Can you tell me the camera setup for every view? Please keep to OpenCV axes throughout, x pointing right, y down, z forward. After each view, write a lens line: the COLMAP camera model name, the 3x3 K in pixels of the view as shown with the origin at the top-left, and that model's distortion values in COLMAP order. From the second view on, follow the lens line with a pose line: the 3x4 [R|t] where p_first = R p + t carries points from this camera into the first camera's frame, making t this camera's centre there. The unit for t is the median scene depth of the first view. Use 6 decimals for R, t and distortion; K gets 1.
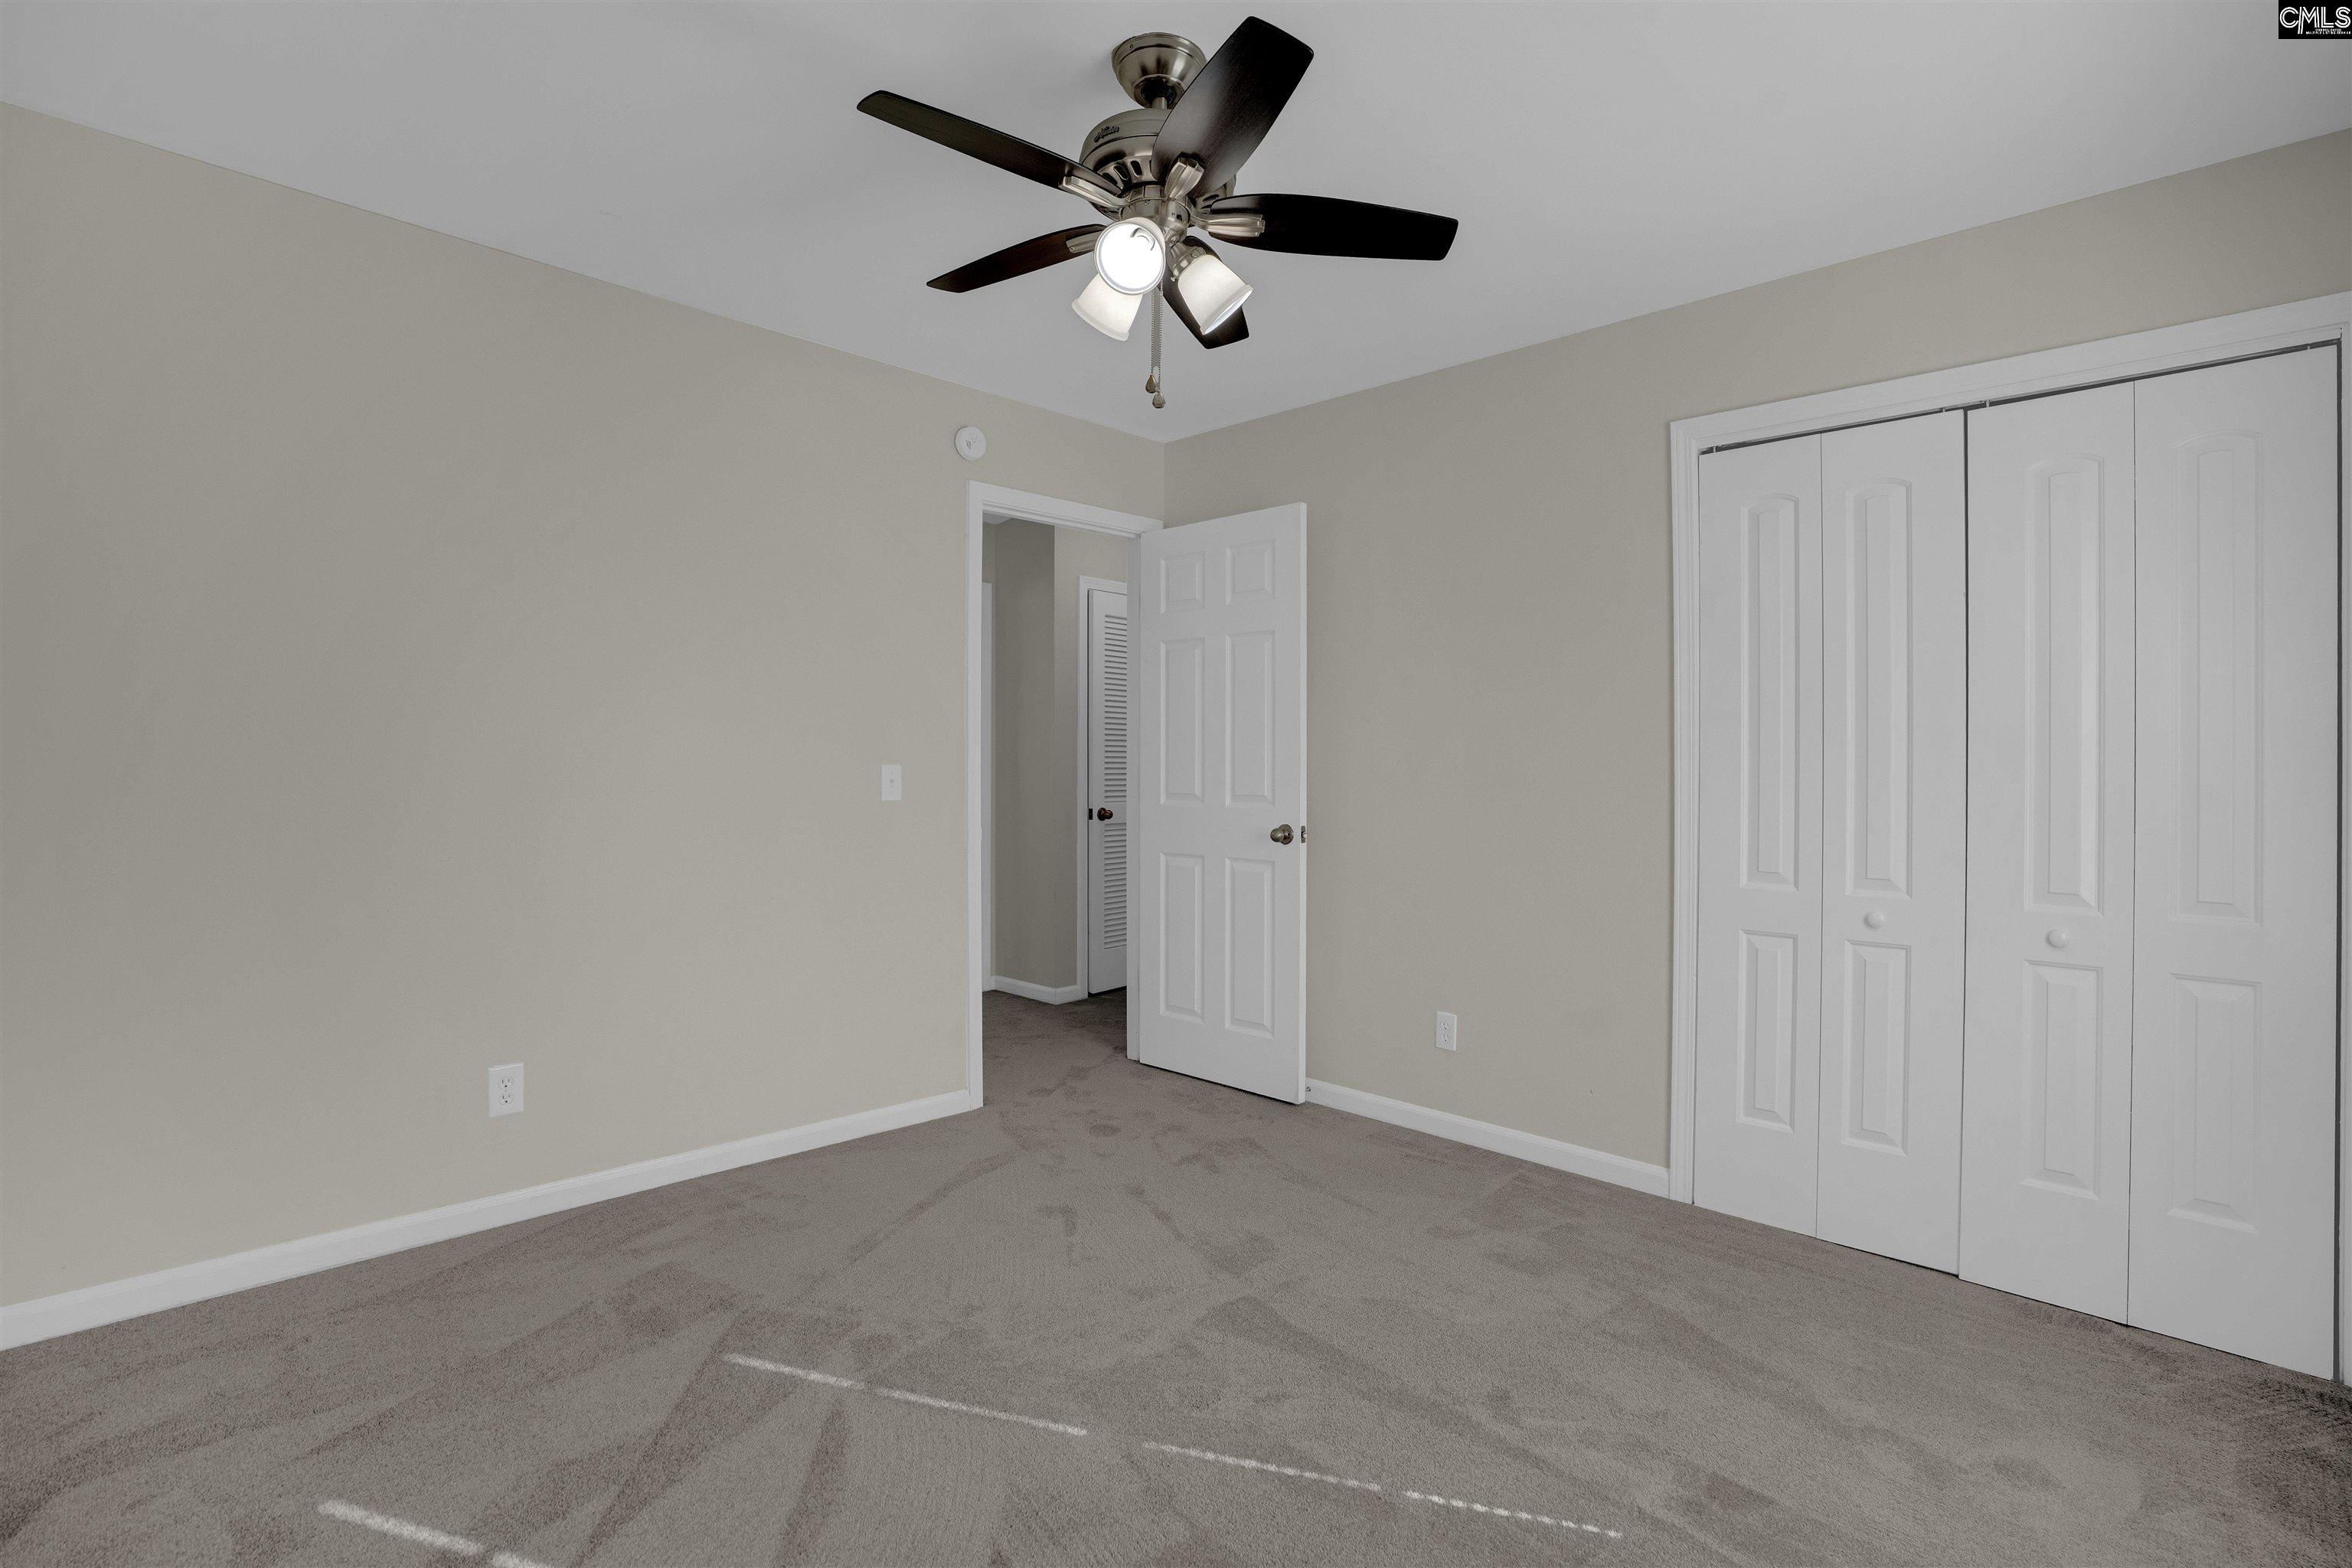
lens RADIAL K [[1114.5, 0, 1176.0], [0, 1114.5, 784.0], [0, 0, 1]] dist [-0.063296, 0.029249]
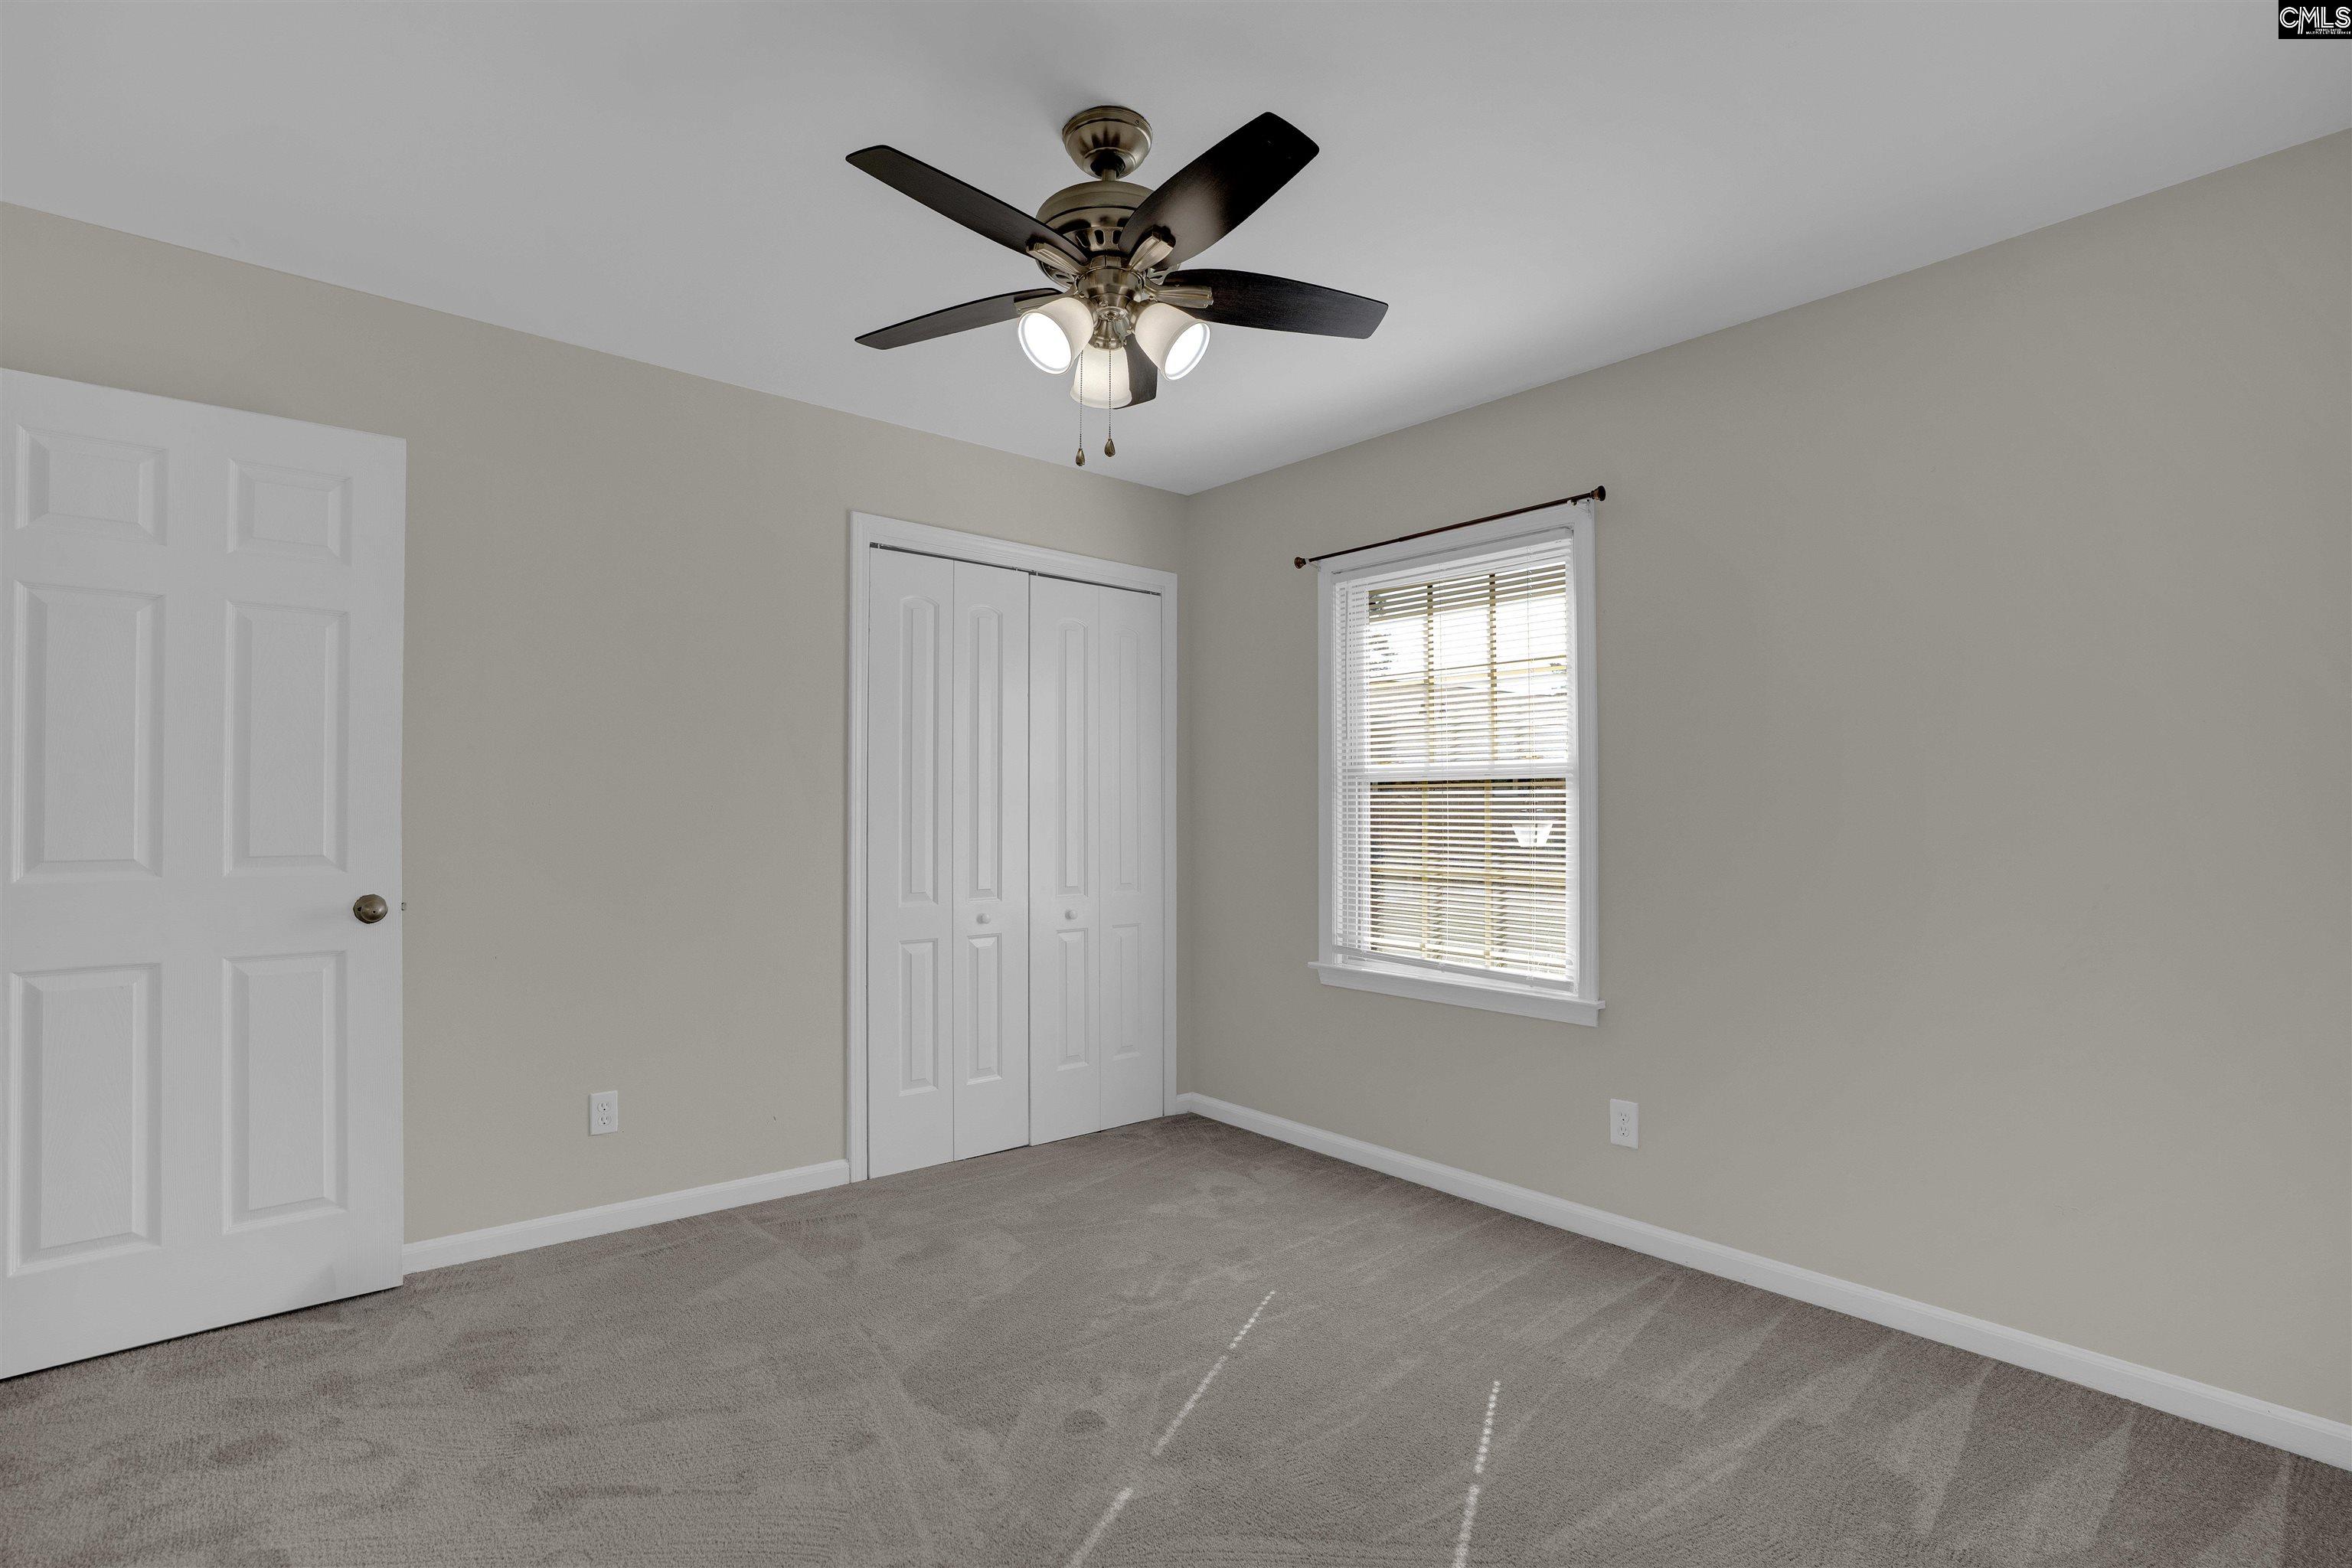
lens RADIAL K [[1193.0, 0, 1176.0], [0, 1193.0, 784.0], [0, 0, 1]] dist [-0.088753, 0.040270]
pose [[0.044665, 0.001265, 0.999001, -0.774103], [0.000591, 0.999999, -0.001292, -0.040659], [-0.999002, 0.000649, 0.044664, 0.601697]]
